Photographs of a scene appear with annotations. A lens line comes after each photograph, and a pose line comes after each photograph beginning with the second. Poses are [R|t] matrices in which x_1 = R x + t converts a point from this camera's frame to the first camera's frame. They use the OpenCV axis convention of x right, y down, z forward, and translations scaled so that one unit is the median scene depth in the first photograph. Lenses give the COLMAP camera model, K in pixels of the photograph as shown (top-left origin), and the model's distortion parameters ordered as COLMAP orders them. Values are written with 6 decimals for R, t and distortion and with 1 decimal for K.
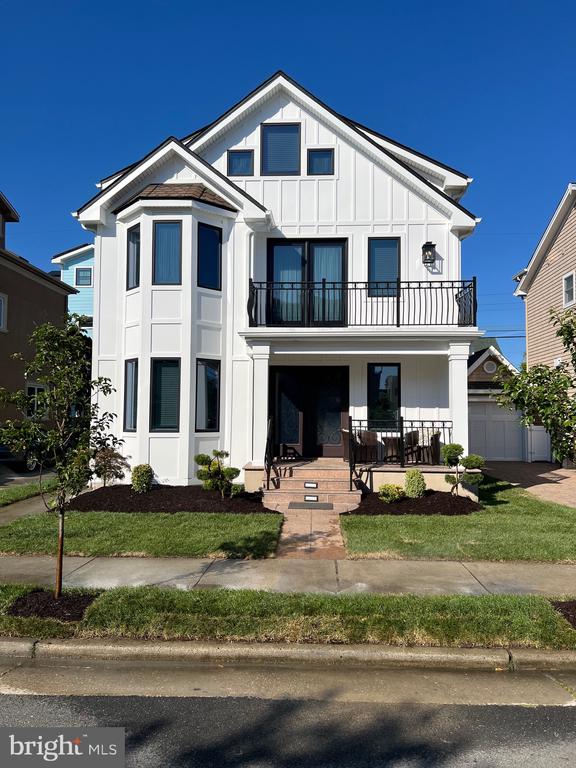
lens RADIAL K [[586.1, 0, 288.7], [0, 586.1, 383.6], [0, 0, 1]] dist [0.023479, -0.011820]
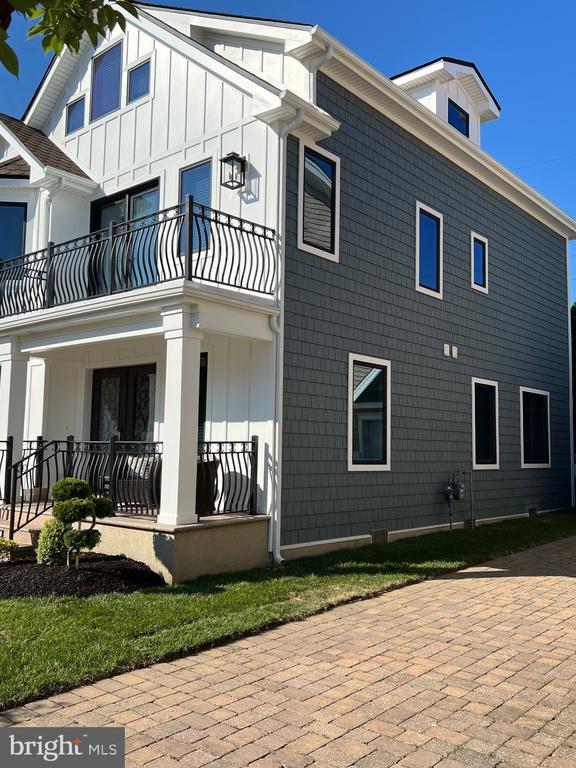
lens RADIAL K [[694.1, 0, 287.3], [0, 694.1, 384.9], [0, 0, 1]] dist [0.000254, -0.007077]
pose [[0.786533, -0.049773, -0.615539, 0.710443], [0.032771, 0.998706, -0.038881, 0.032897], [0.616678, 0.010409, 0.787146, 0.452397]]
